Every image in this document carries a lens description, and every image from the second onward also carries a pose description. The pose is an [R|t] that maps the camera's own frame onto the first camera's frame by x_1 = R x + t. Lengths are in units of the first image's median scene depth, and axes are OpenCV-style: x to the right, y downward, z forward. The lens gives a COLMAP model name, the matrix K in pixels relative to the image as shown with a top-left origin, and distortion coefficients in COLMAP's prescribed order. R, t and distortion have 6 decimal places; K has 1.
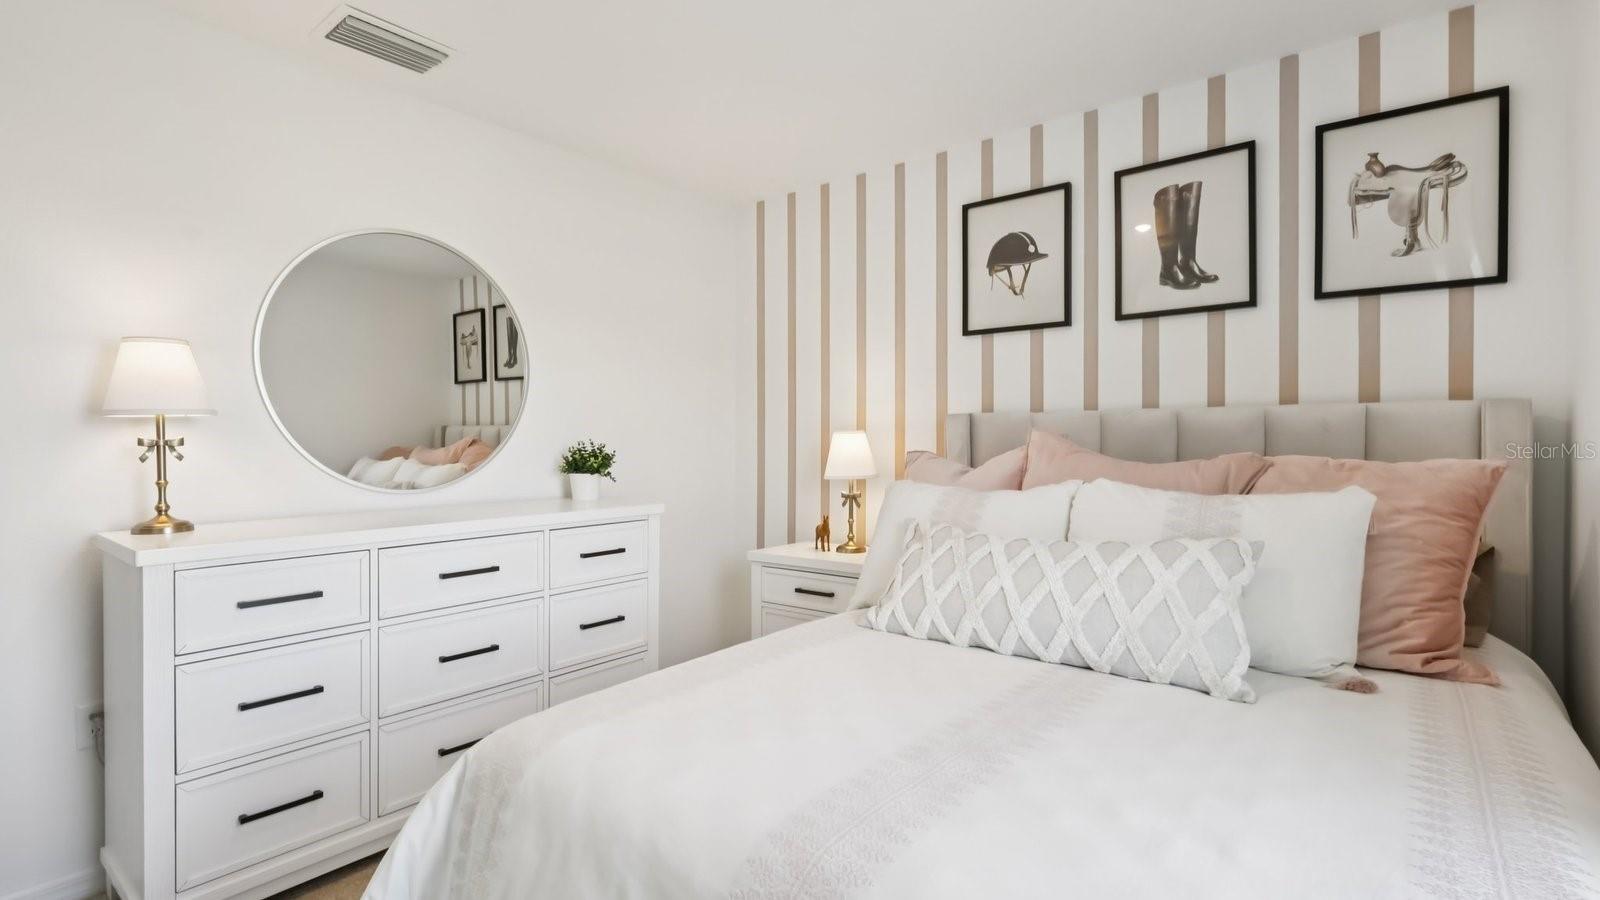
lens RADIAL K [[742.4, 0, 793.0], [0, 742.4, 448.9], [0, 0, 1]] dist [-0.005940, 0.002687]
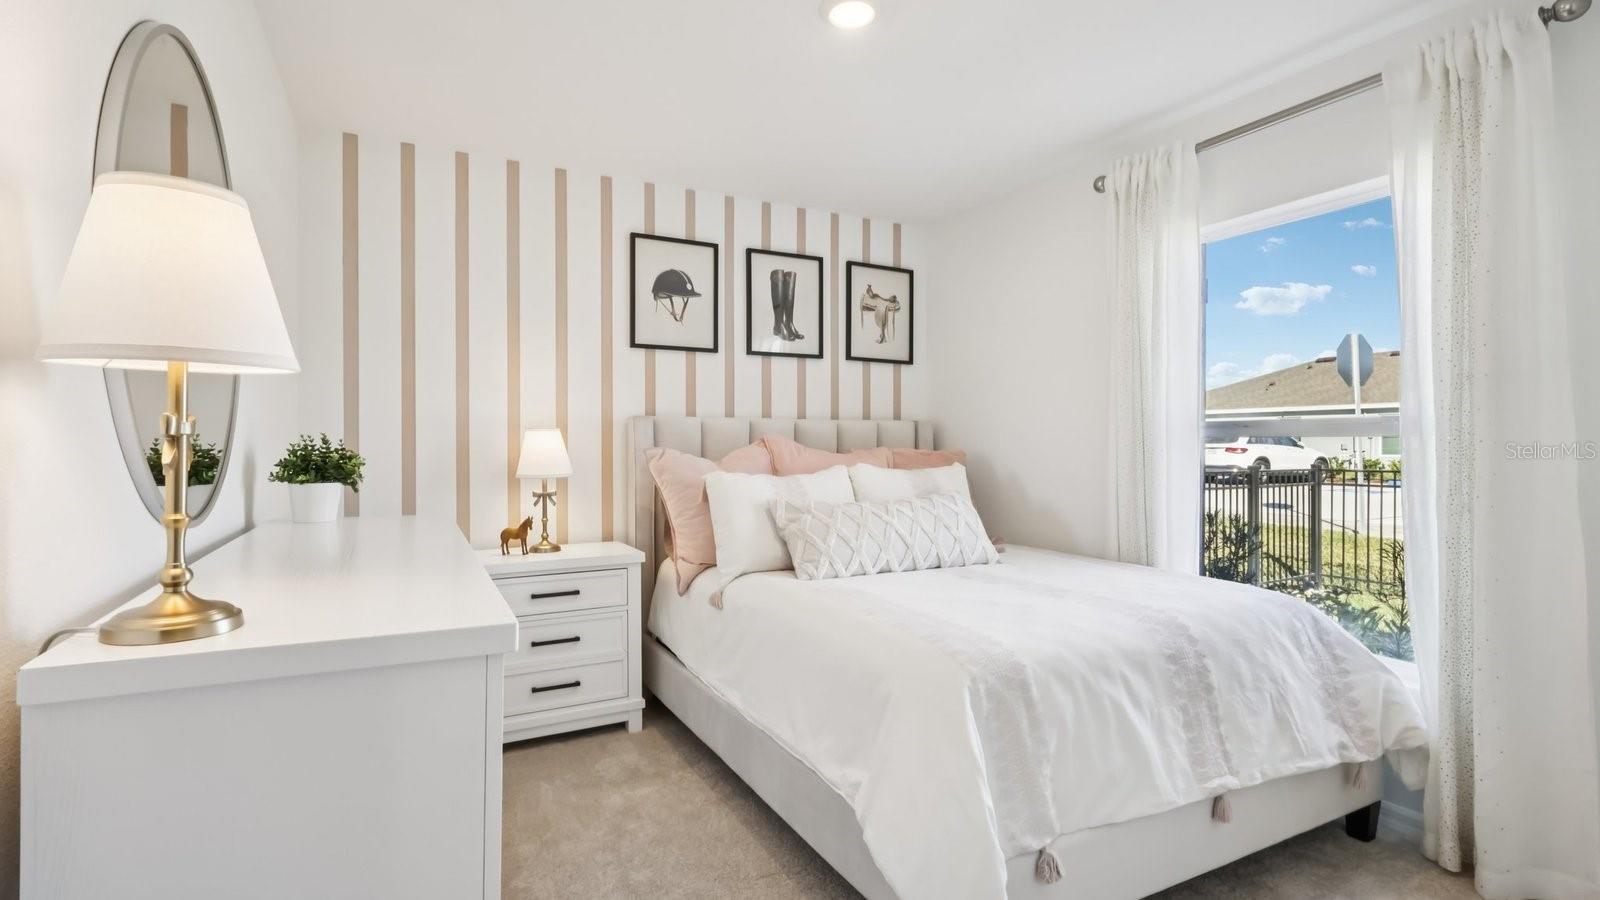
lens RADIAL K [[742.4, 0, 789.0], [0, 742.4, 444.4], [0, 0, 1]] dist [-0.005940, 0.002687]
pose [[0.401721, 0.003211, 0.915757, -0.842829], [0.007363, 0.999950, -0.006736, 0.007802], [-0.915733, 0.009449, 0.401677, 0.378214]]
